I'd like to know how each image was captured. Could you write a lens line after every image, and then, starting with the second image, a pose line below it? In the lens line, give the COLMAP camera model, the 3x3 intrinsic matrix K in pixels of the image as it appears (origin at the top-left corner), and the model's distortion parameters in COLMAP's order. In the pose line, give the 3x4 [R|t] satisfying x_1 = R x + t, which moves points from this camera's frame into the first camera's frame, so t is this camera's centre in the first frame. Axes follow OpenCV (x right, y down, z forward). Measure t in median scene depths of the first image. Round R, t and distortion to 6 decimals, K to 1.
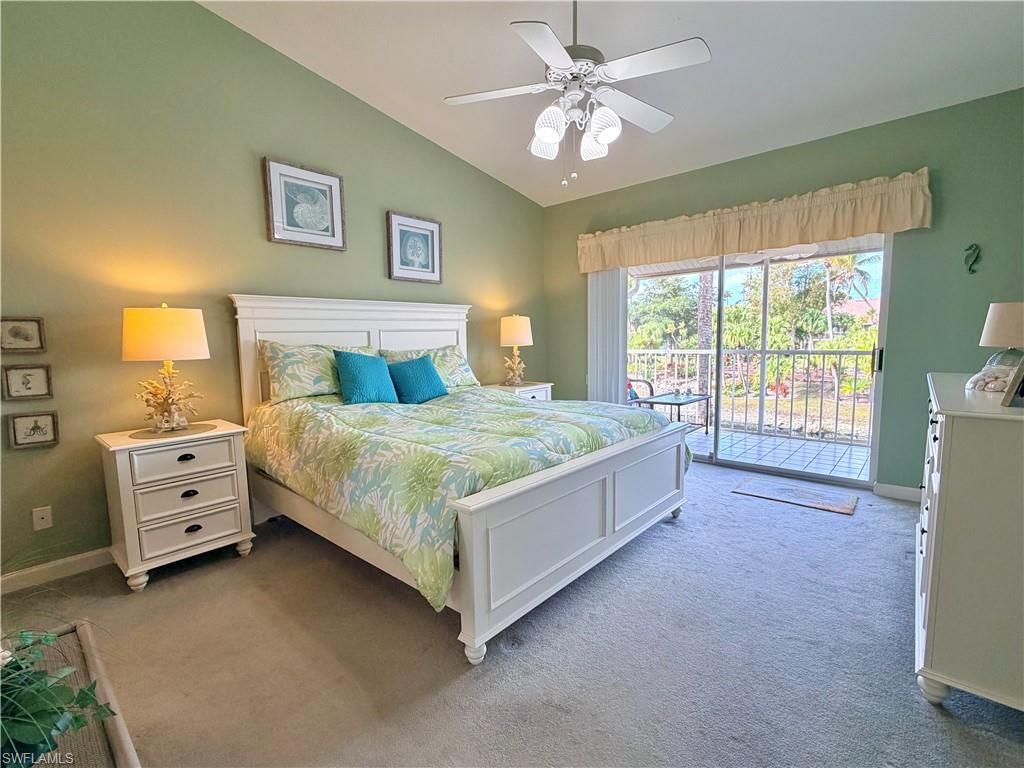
lens RADIAL K [[463.8, 0, 512.8], [0, 463.8, 383.0], [0, 0, 1]] dist [0.002420, 0.002199]
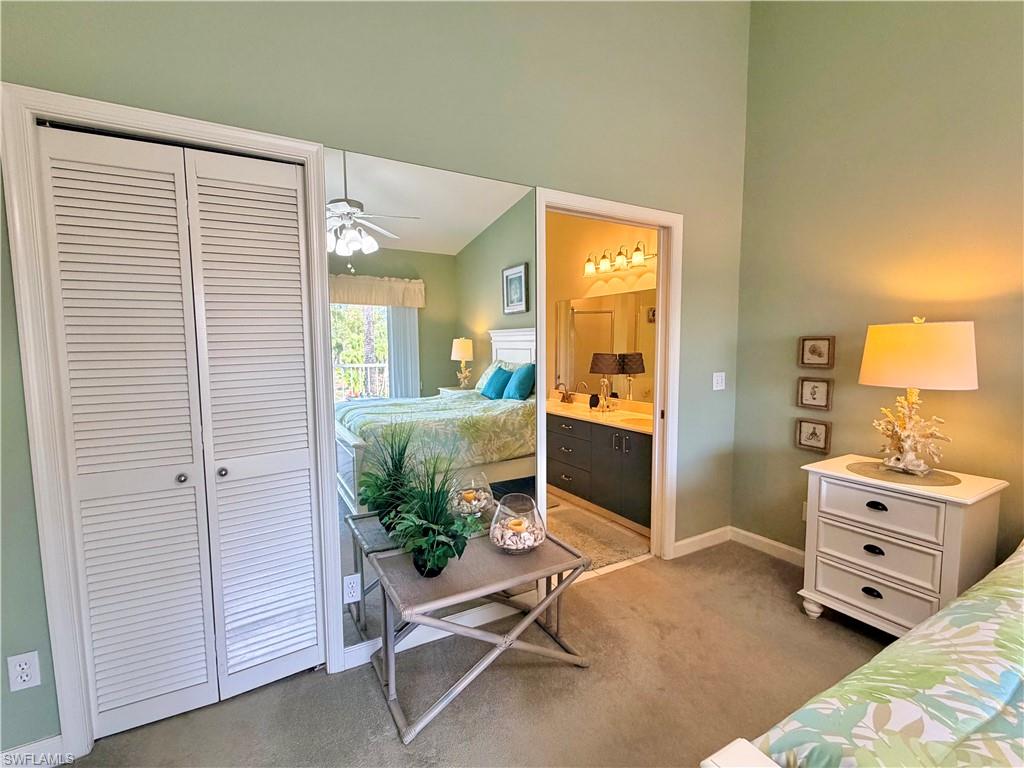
lens RADIAL K [[463.8, 0, 512.1], [0, 463.8, 384.9], [0, 0, 1]] dist [0.002420, 0.002199]
pose [[-0.285795, 0.099933, -0.953066, 0.200627], [-0.091693, 0.987133, 0.131000, -0.081659], [0.953894, 0.124828, -0.272955, 0.477334]]
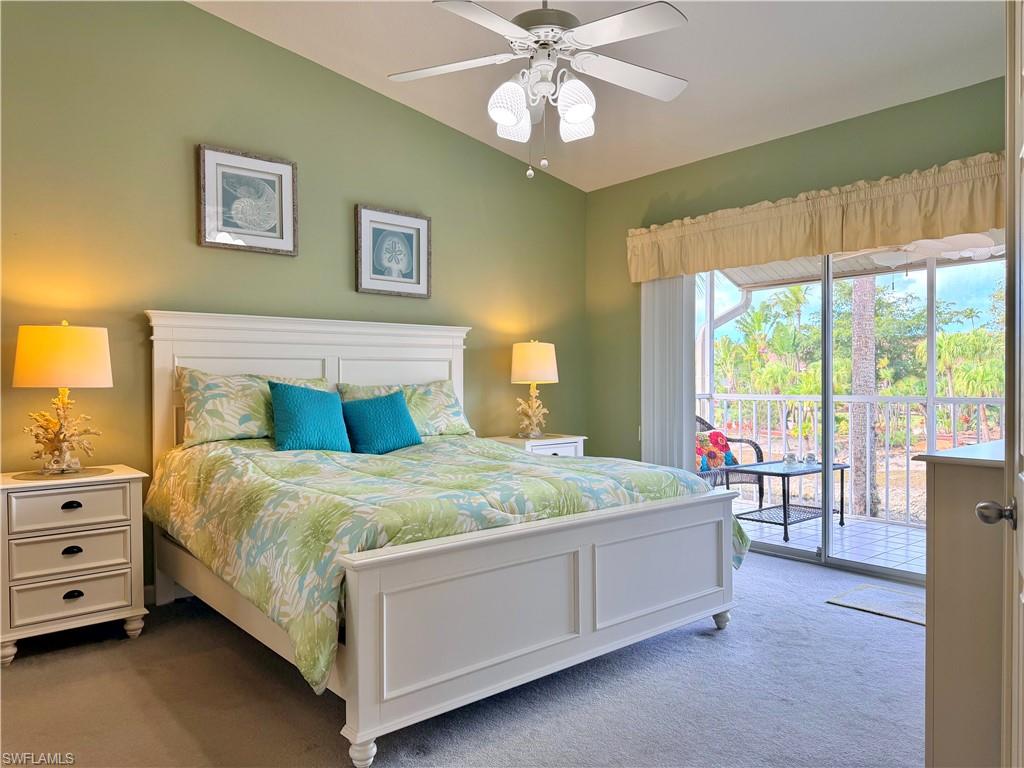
lens RADIAL K [[717.3, 0, 517.4], [0, 717.3, 383.6], [0, 0, 1]] dist [0.061059, -0.076146]
pose [[0.990418, 0.014191, -0.137369, 0.207199], [-0.026815, 0.995537, -0.090484, 0.033687], [0.135472, 0.093300, 0.986378, -0.148401]]
